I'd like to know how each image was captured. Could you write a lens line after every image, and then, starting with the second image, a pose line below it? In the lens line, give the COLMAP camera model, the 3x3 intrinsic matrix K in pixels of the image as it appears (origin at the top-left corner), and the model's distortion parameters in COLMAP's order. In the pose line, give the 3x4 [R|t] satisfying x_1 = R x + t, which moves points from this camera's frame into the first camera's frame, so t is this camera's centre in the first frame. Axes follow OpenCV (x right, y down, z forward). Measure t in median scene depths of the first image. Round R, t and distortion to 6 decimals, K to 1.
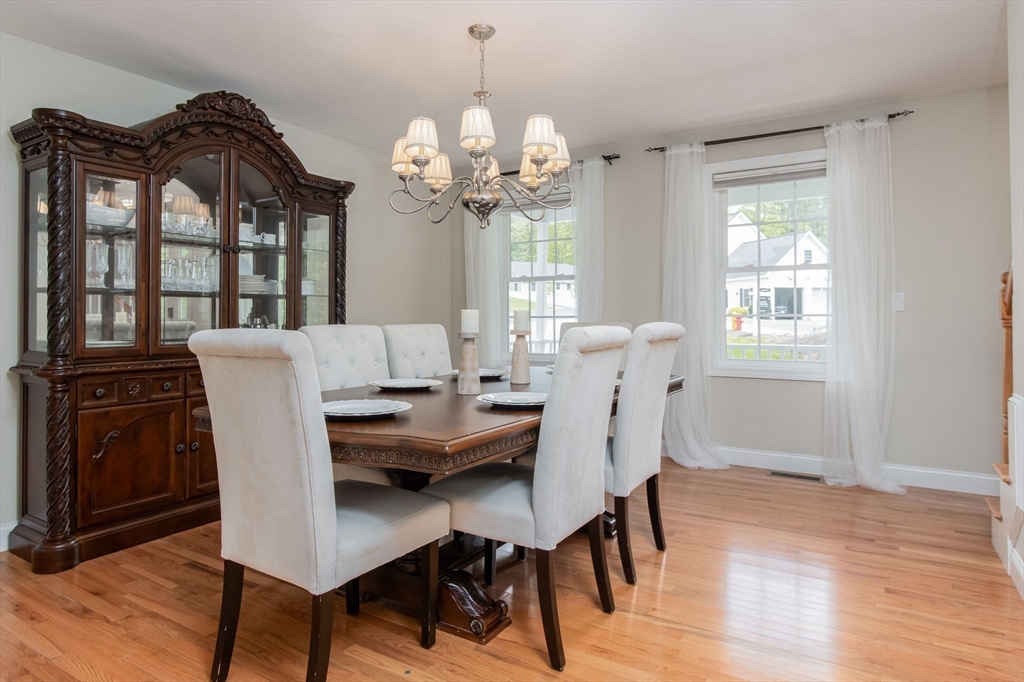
lens RADIAL K [[595.9, 0, 502.7], [0, 595.9, 329.9], [0, 0, 1]] dist [-0.002720, -0.000970]
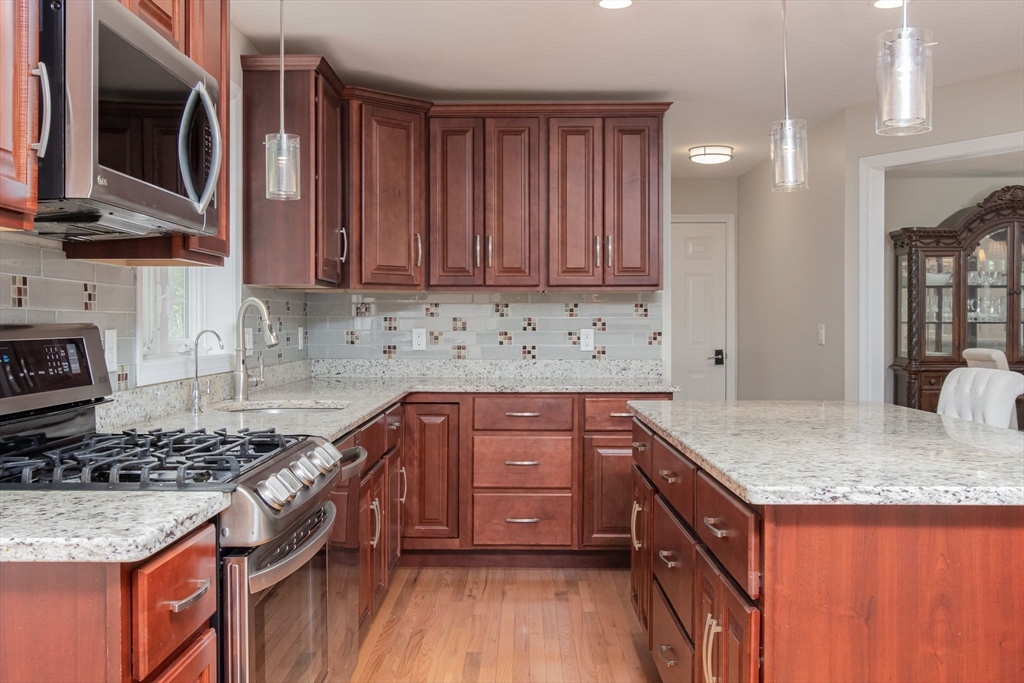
lens RADIAL K [[970.5, 0, 517.5], [0, 970.5, 337.8], [0, 0, 1]] dist [-0.005877, 0.000000]
pose [[0.518815, 0.015075, -0.854753, 1.143991], [0.006595, 0.999744, 0.021635, -0.094918], [0.854861, -0.016861, 0.518583, -1.547912]]
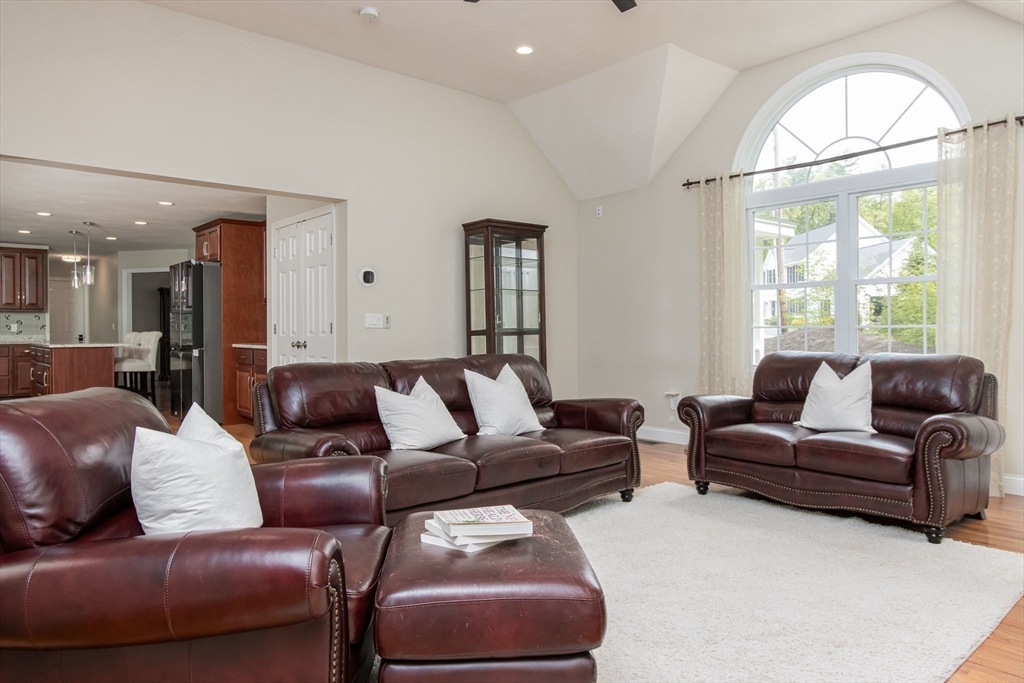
lens RADIAL K [[651.8, 0, 510.1], [0, 651.8, 337.4], [0, 0, 1]] dist [-0.001442, 0.000160]
pose [[0.956709, 0.005405, -0.290997, 3.330810], [0.000388, 0.999803, 0.019845, -0.066077], [0.291047, -0.019099, 0.956518, -3.142192]]
